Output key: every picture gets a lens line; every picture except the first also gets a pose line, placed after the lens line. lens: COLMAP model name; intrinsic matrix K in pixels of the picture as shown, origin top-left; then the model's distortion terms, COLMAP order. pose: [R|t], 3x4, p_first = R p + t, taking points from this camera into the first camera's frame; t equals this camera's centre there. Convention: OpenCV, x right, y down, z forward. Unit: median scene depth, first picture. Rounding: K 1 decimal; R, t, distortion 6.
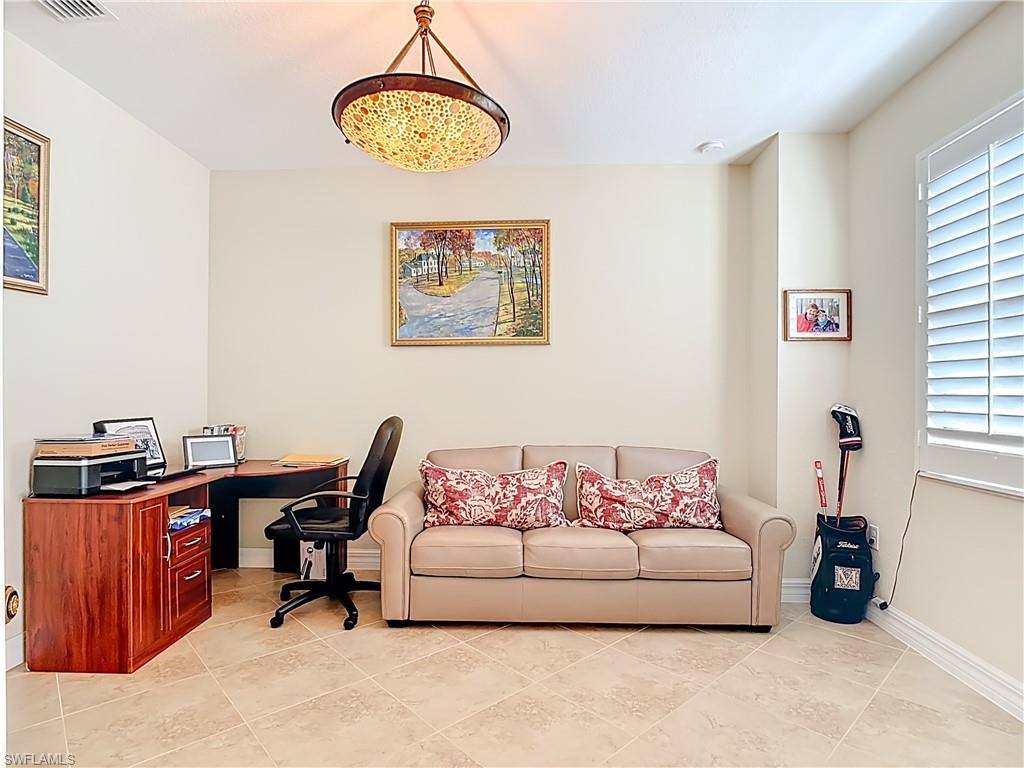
lens RADIAL K [[541.5, 0, 510.4], [0, 541.5, 386.2], [0, 0, 1]] dist [0.003460, -0.017580]
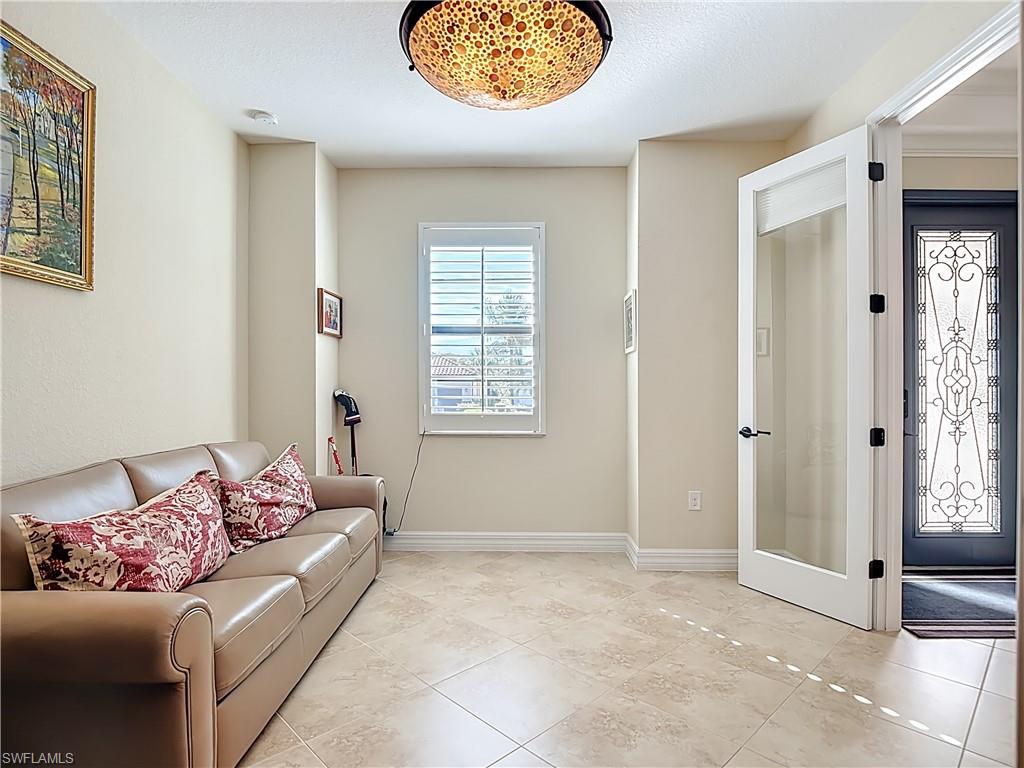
lens RADIAL K [[541.5, 0, 513.7], [0, 541.5, 386.7], [0, 0, 1]] dist [0.003460, -0.017580]
pose [[-0.044320, 0.011135, 0.998955, -0.633555], [-0.014397, 0.999827, -0.011784, 0.034114], [-0.998914, -0.014904, -0.044152, 0.648275]]
